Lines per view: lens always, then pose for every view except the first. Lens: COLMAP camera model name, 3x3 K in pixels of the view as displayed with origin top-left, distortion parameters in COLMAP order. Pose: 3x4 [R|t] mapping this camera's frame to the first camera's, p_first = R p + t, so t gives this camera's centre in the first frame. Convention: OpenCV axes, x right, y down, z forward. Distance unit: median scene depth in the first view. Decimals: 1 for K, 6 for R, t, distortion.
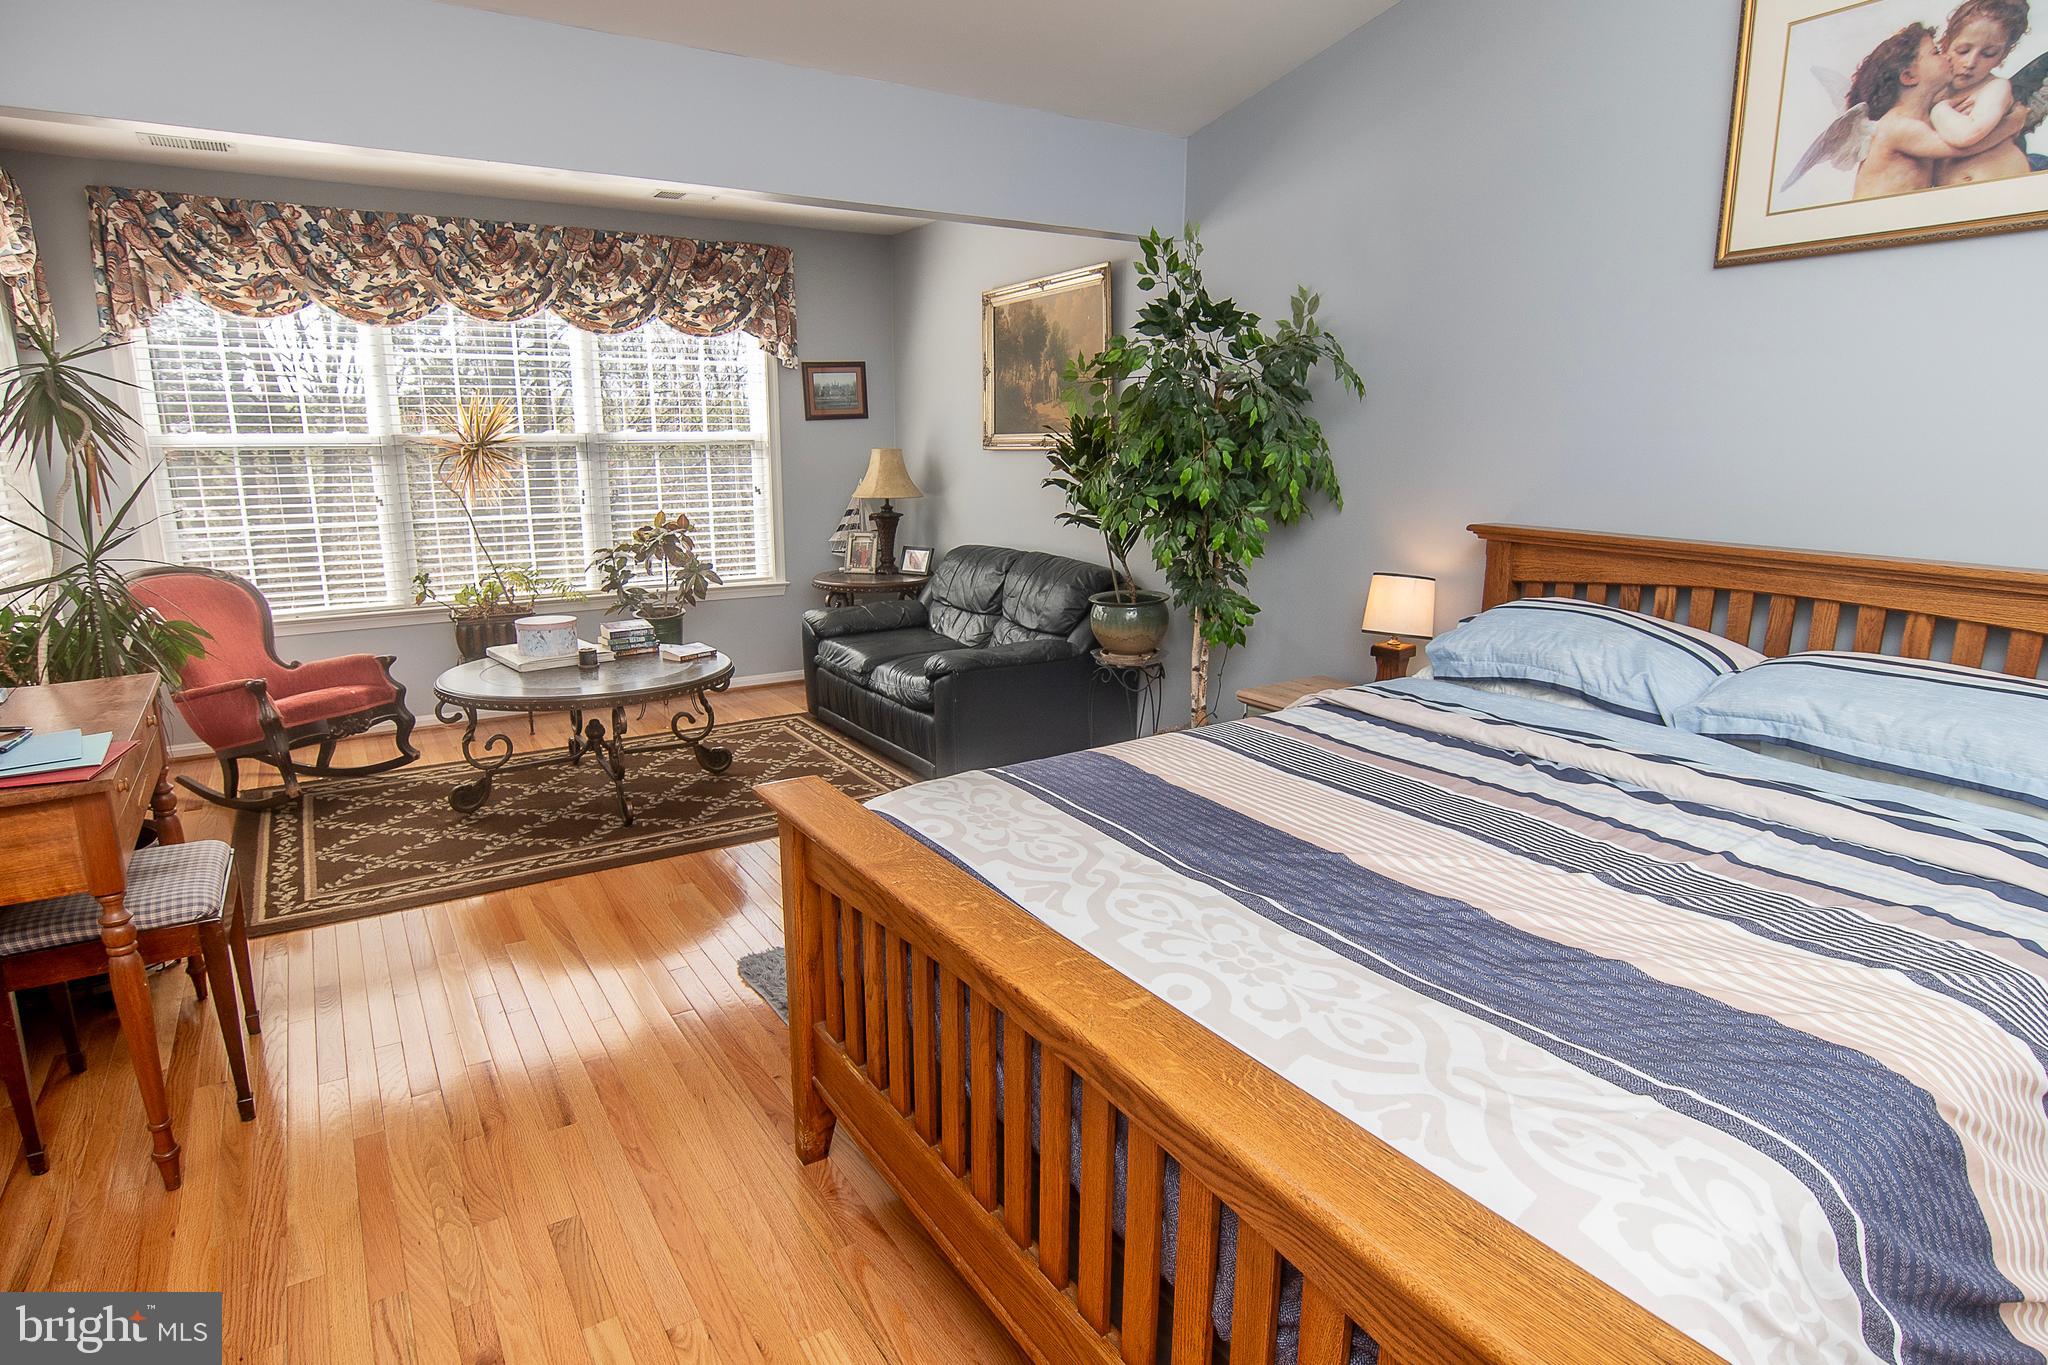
lens RADIAL K [[1107.4, 0, 1022.2], [0, 1107.4, 689.2], [0, 0, 1]] dist [-0.035872, 0.012688]
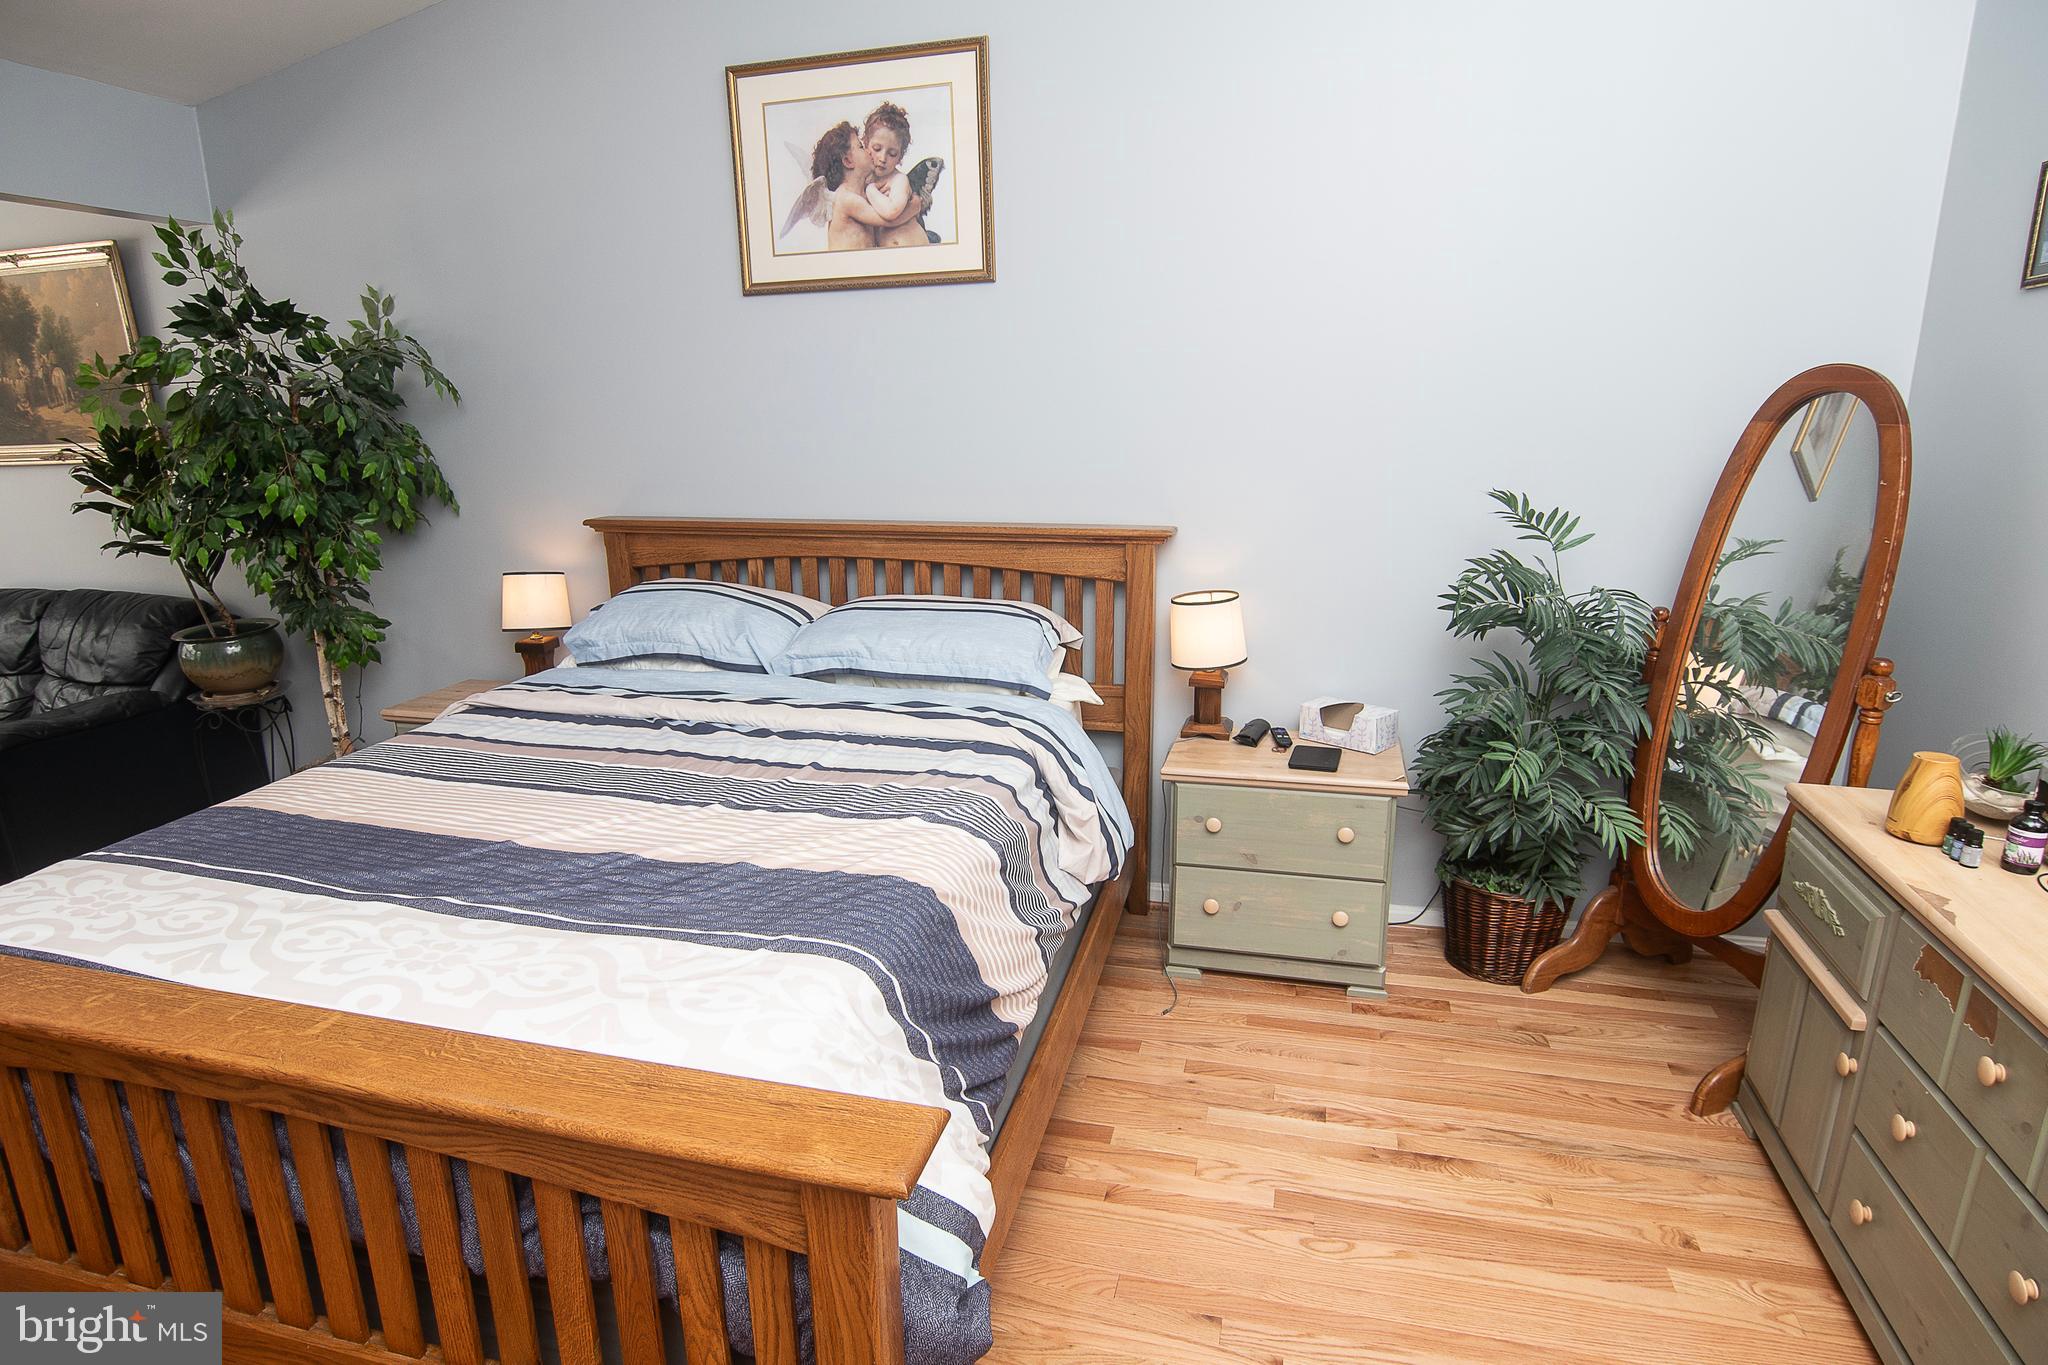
lens RADIAL K [[1107.4, 0, 1022.2], [0, 1107.4, 689.2], [0, 0, 1]] dist [-0.035872, 0.012688]
pose [[0.739222, -0.178361, 0.649413, -0.008279], [0.165108, 0.982861, 0.082001, -0.002641], [-0.652909, 0.046607, 0.756001, -0.078327]]
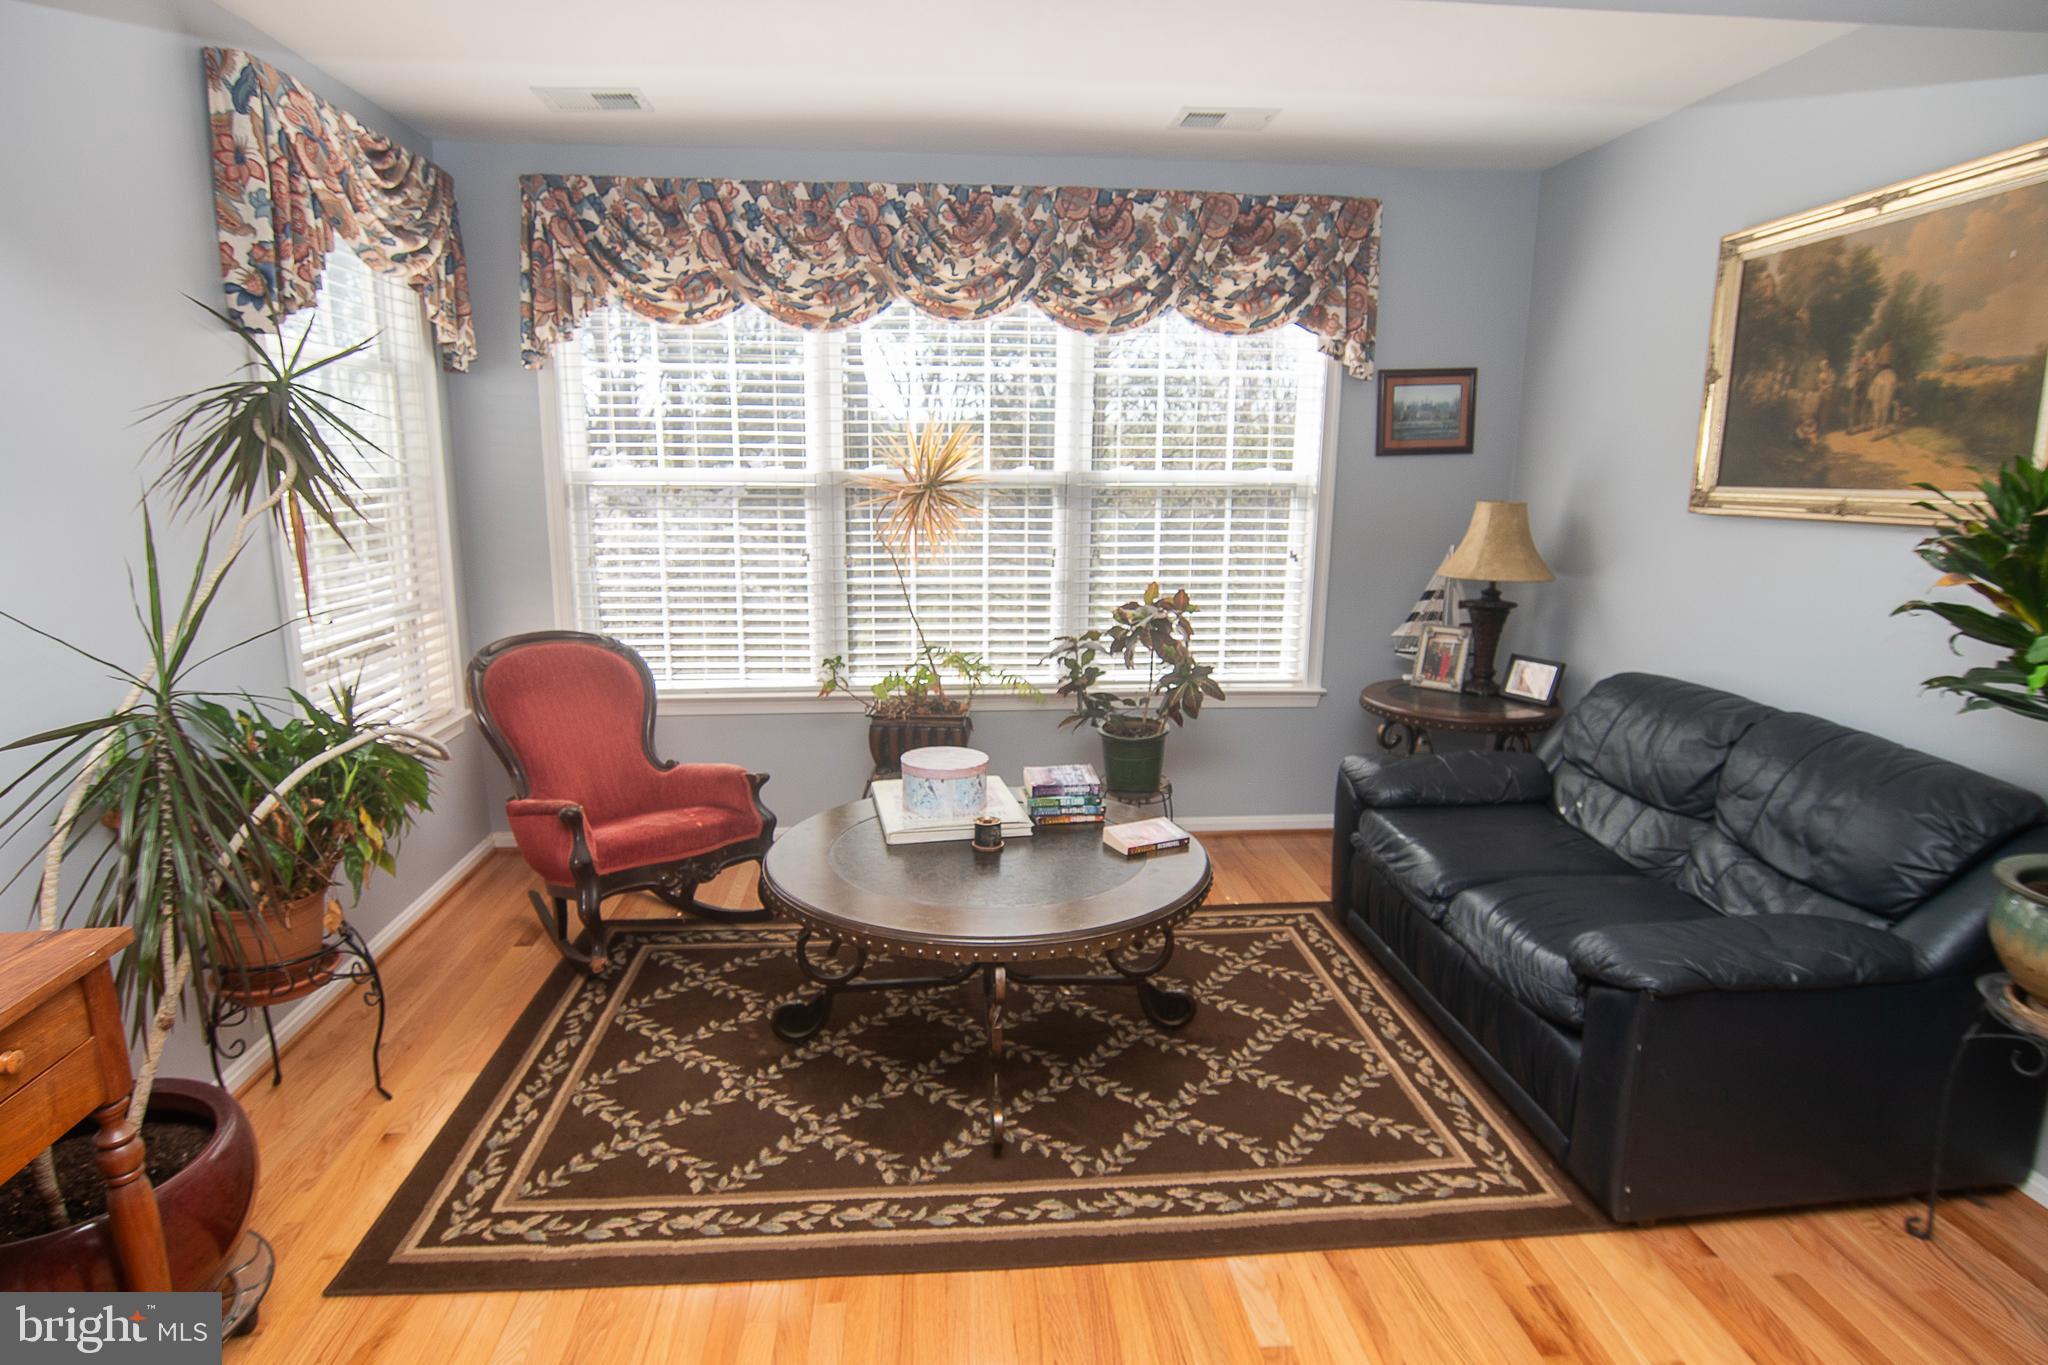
lens RADIAL K [[1107.4, 0, 1022.2], [0, 1107.4, 689.2], [0, 0, 1]] dist [-0.035872, 0.012688]
pose [[0.885482, 0.099664, -0.453861, -0.106640], [-0.109334, 0.993993, 0.004963, -0.128731], [0.451629, 0.045228, 0.891059, 0.486727]]
